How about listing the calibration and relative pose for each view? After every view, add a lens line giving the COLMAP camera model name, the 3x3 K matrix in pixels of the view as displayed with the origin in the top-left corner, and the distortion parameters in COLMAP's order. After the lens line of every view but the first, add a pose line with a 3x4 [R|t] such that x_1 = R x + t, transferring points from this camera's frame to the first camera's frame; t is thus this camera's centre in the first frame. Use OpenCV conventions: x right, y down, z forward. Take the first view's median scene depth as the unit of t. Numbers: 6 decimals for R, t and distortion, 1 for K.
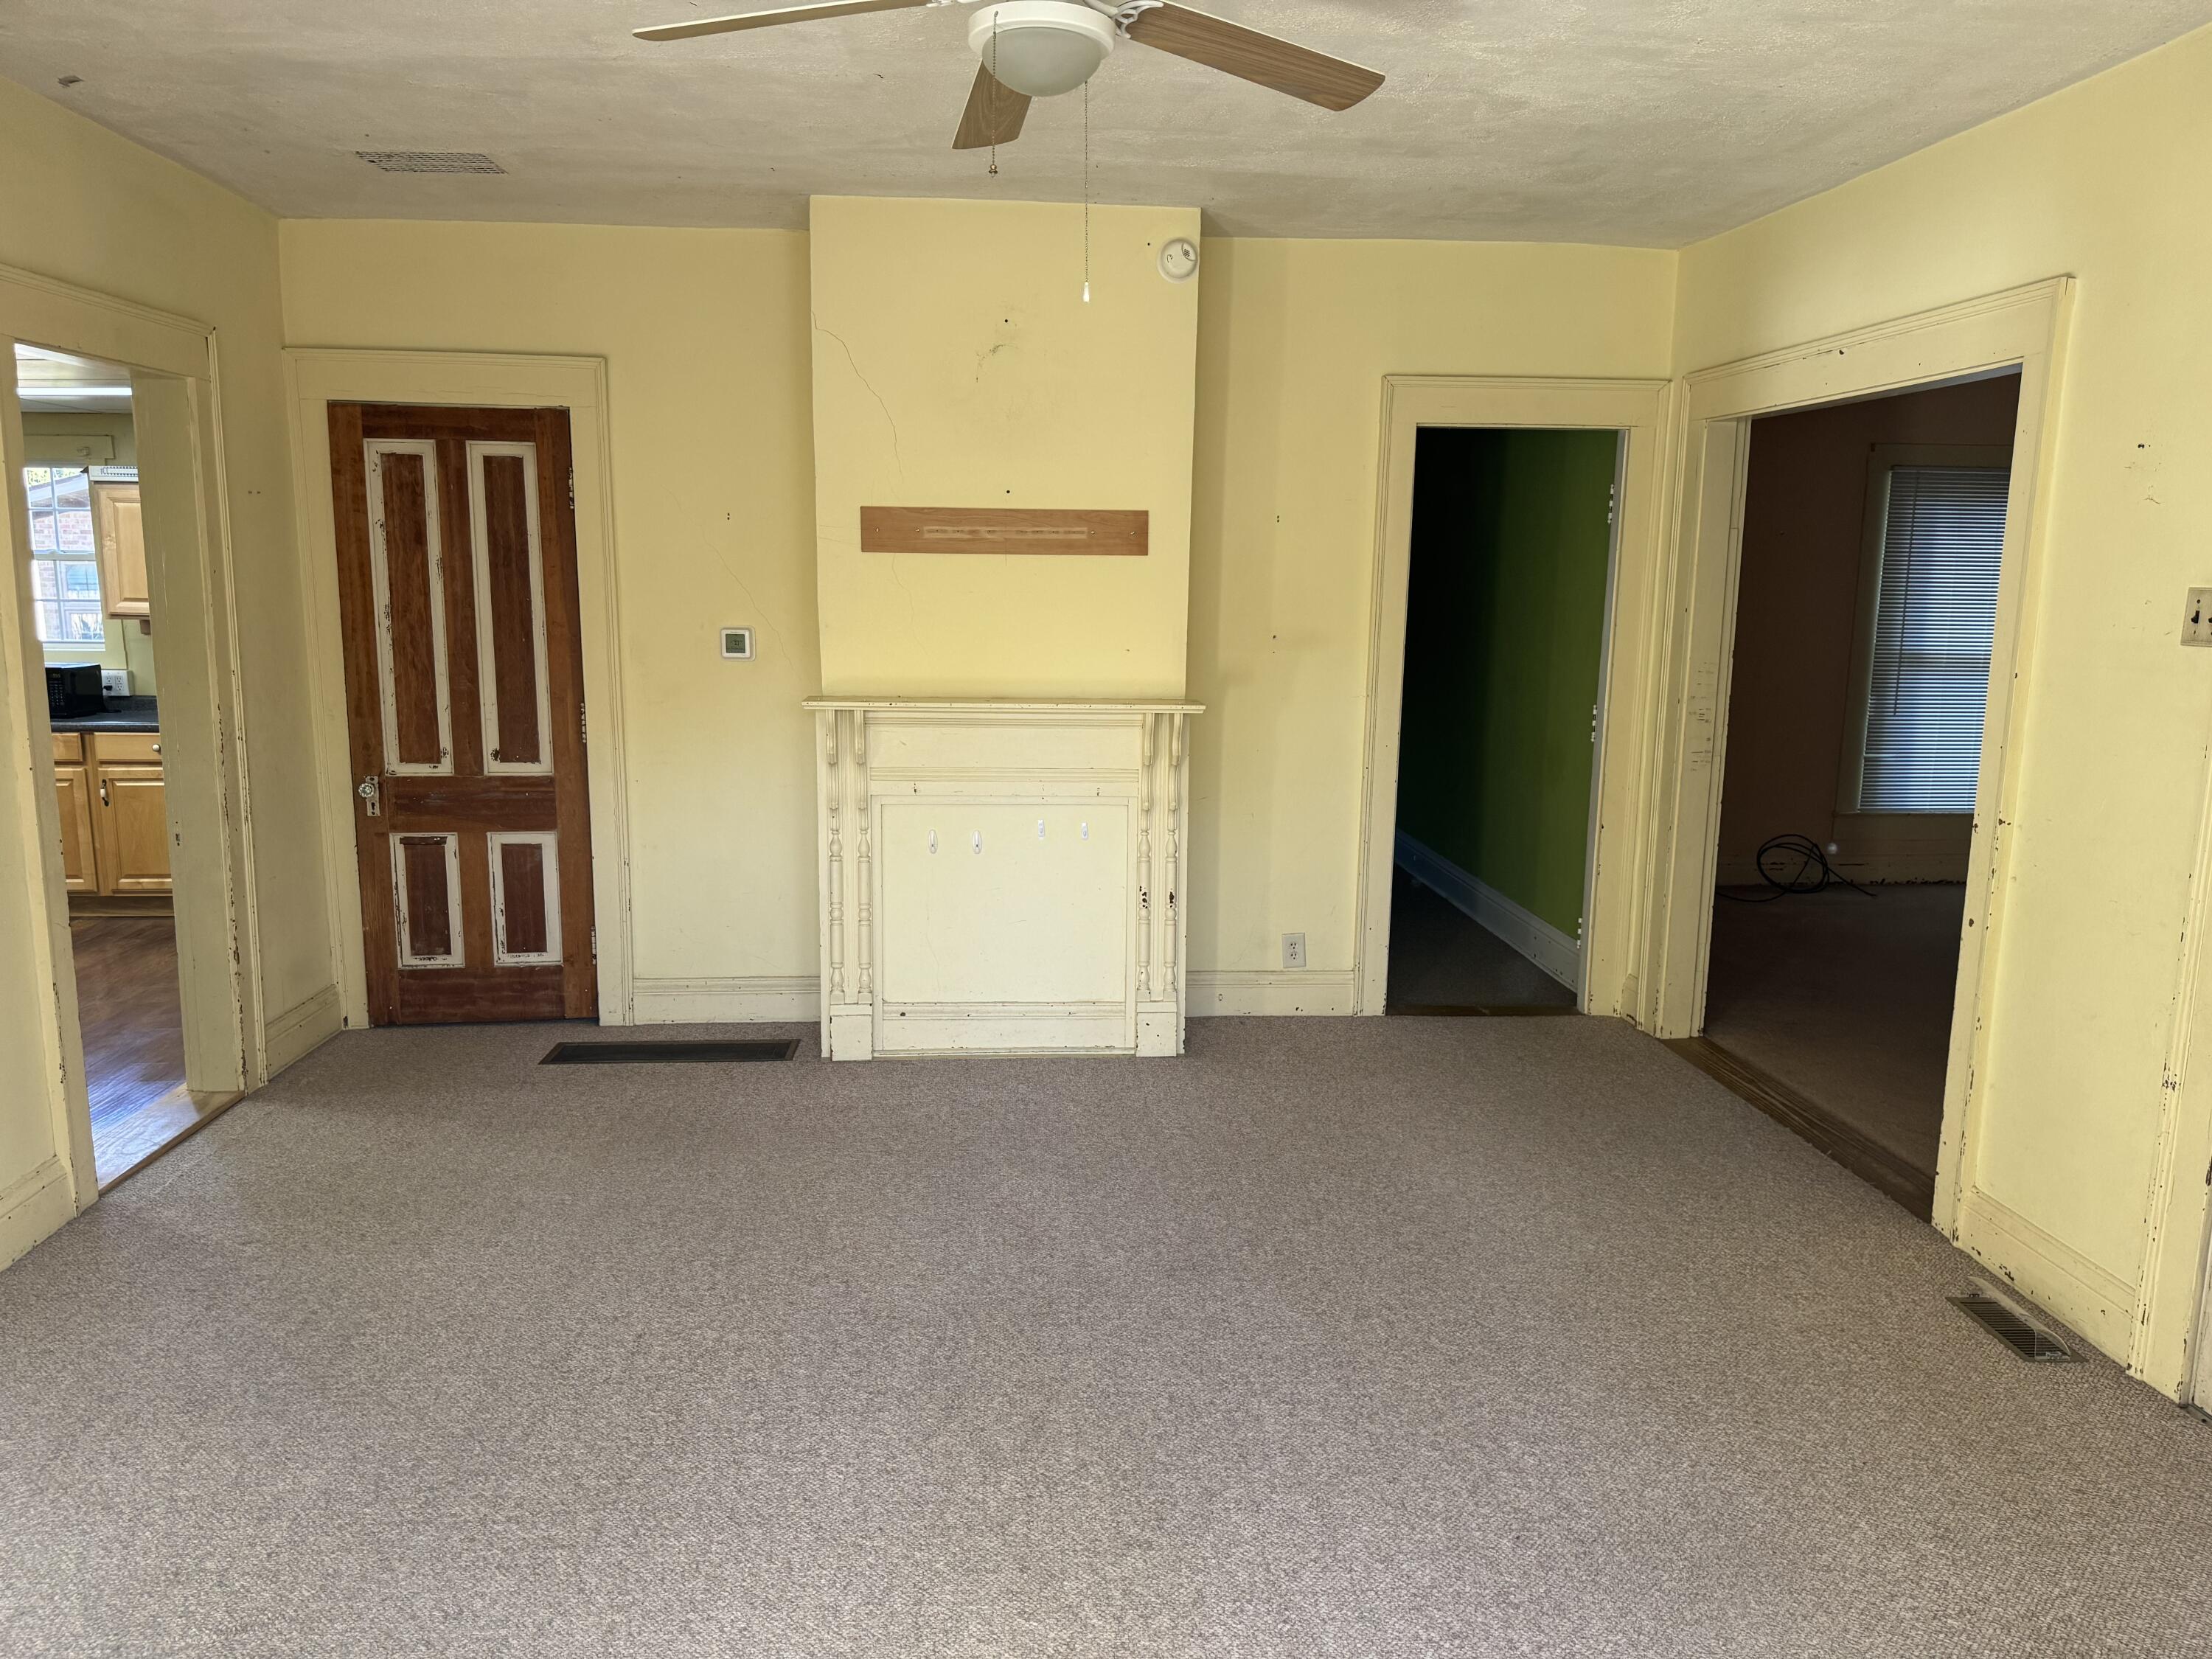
lens RADIAL K [[1565.5, 0, 1099.2], [0, 1565.5, 835.8], [0, 0, 1]] dist [0.001147, -0.003850]
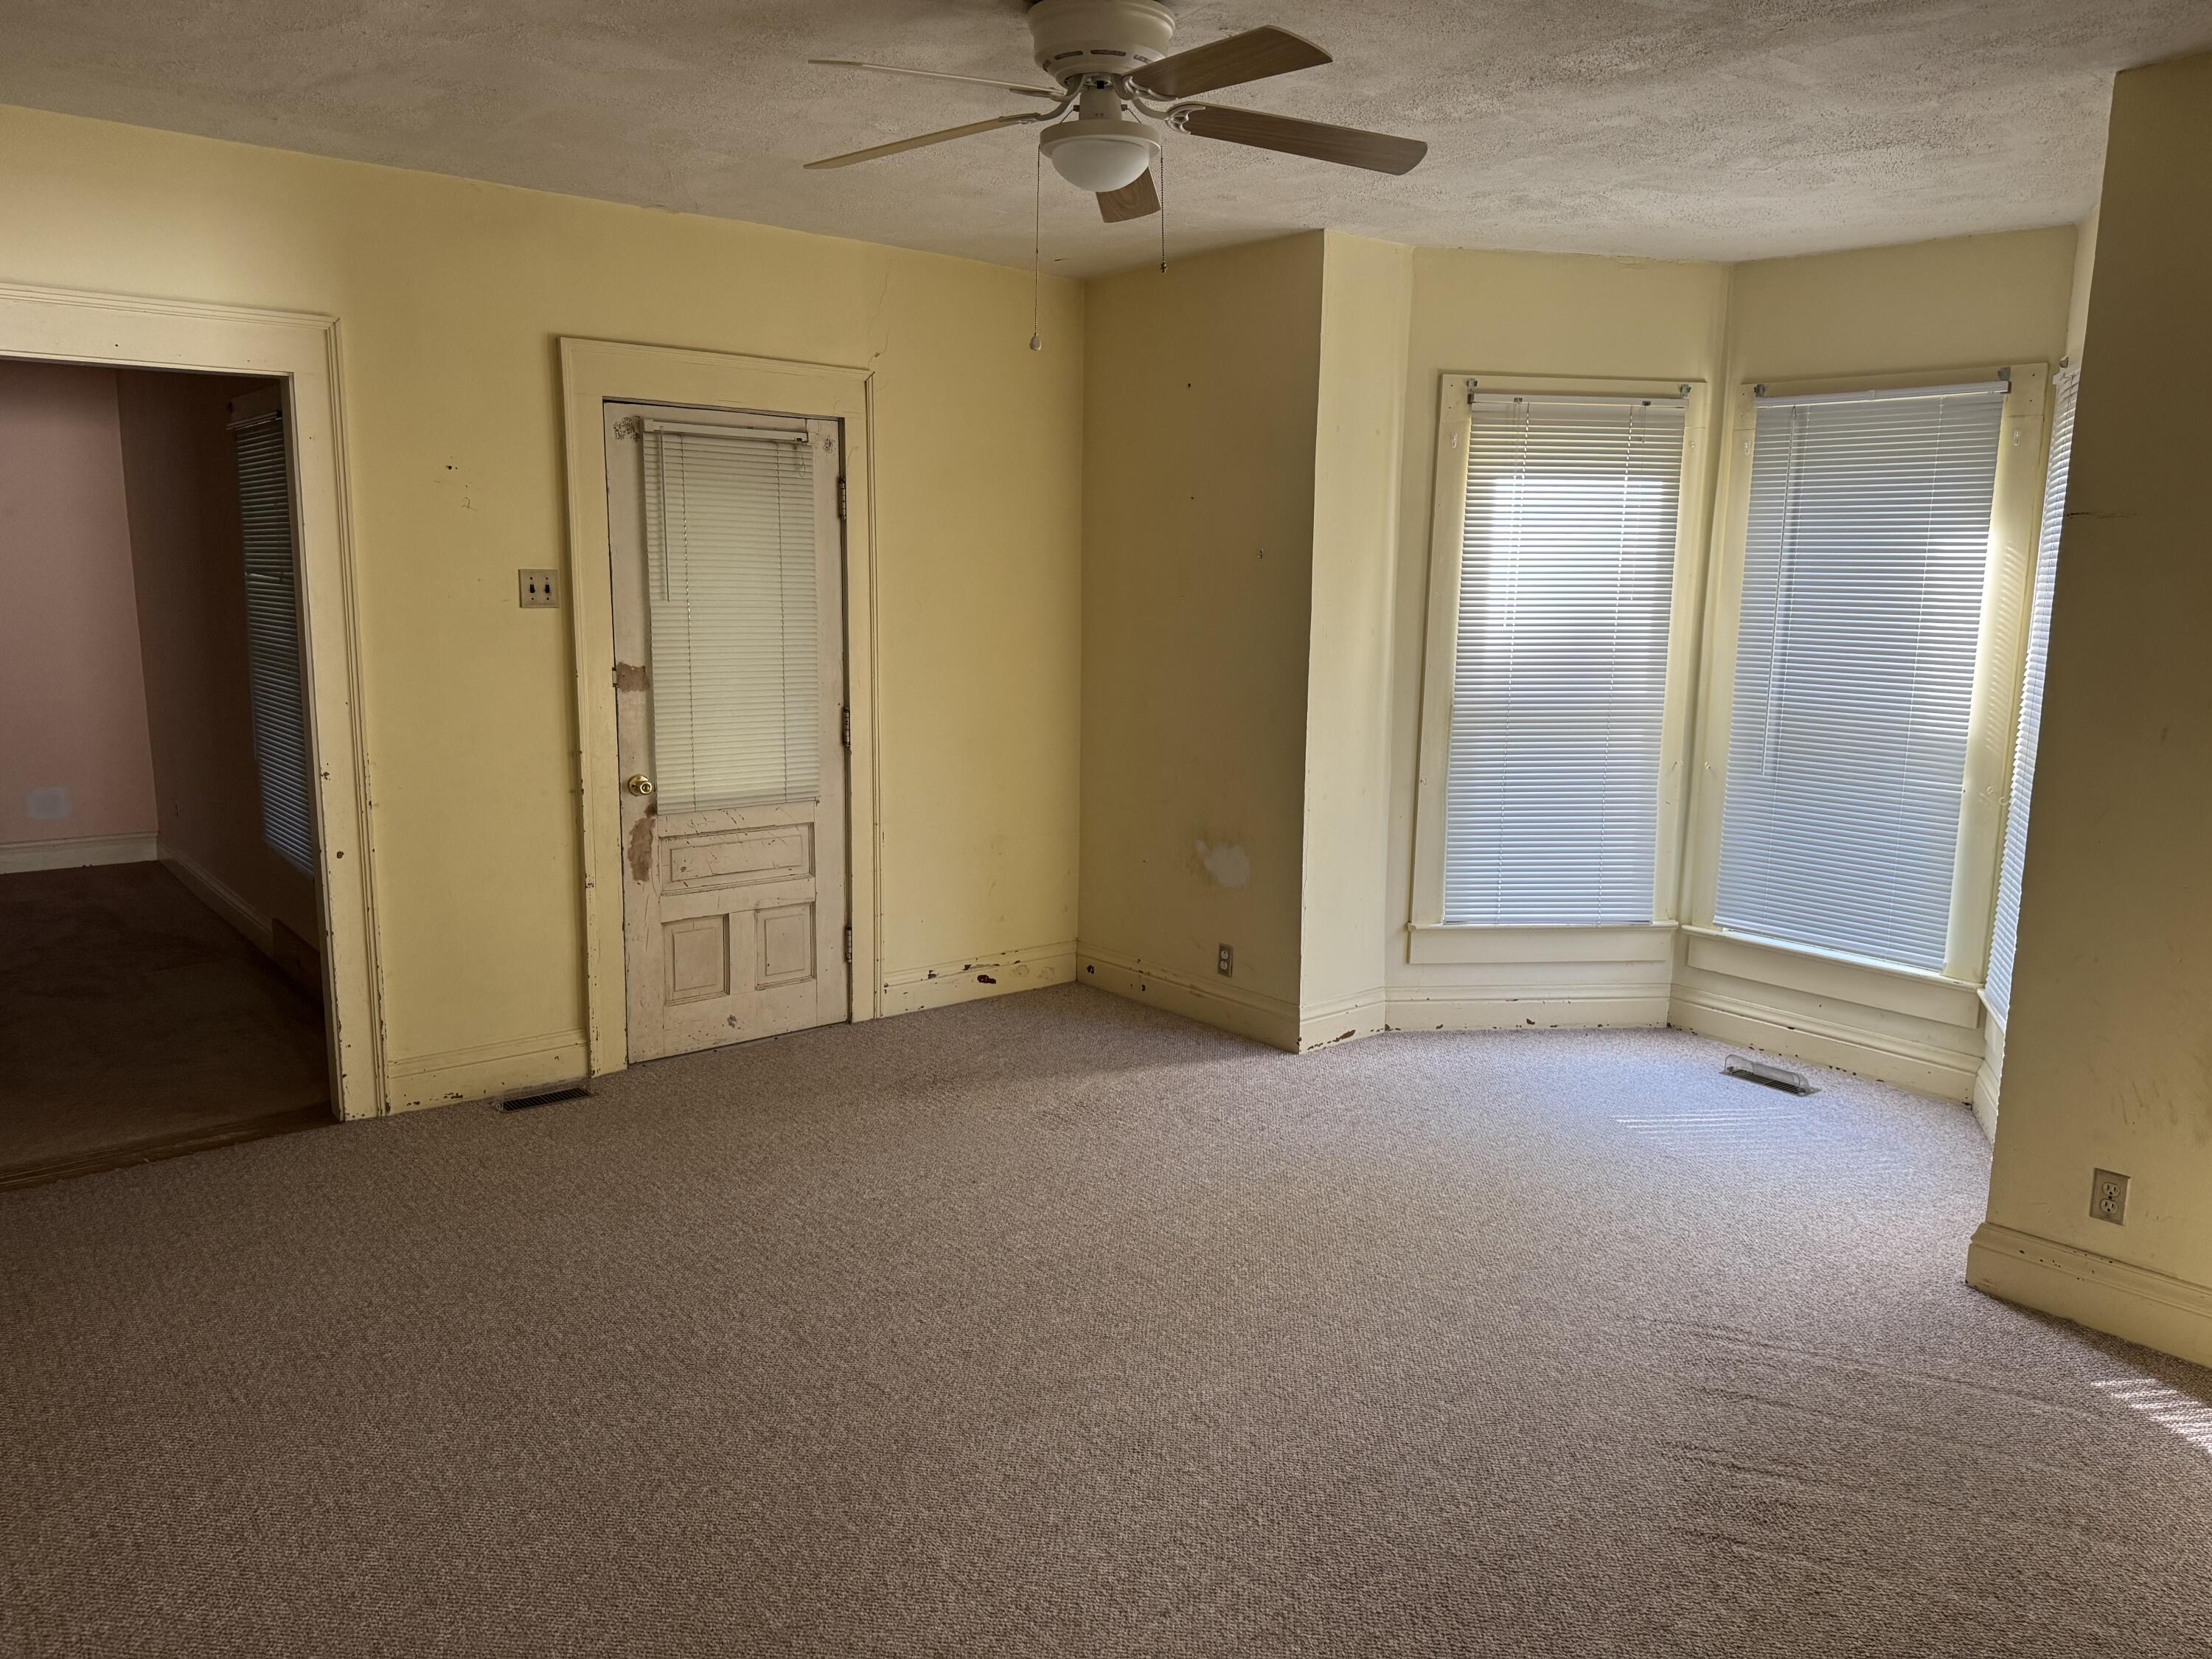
lens RADIAL K [[1565.5, 0, 1101.7], [0, 1565.5, 827.3], [0, 0, 1]] dist [0.001147, -0.003850]
pose [[-0.582345, -0.154623, 0.798102, -0.810108], [0.115510, 0.956046, 0.269506, -0.244998], [-0.804694, 0.249134, -0.538888, 1.328270]]
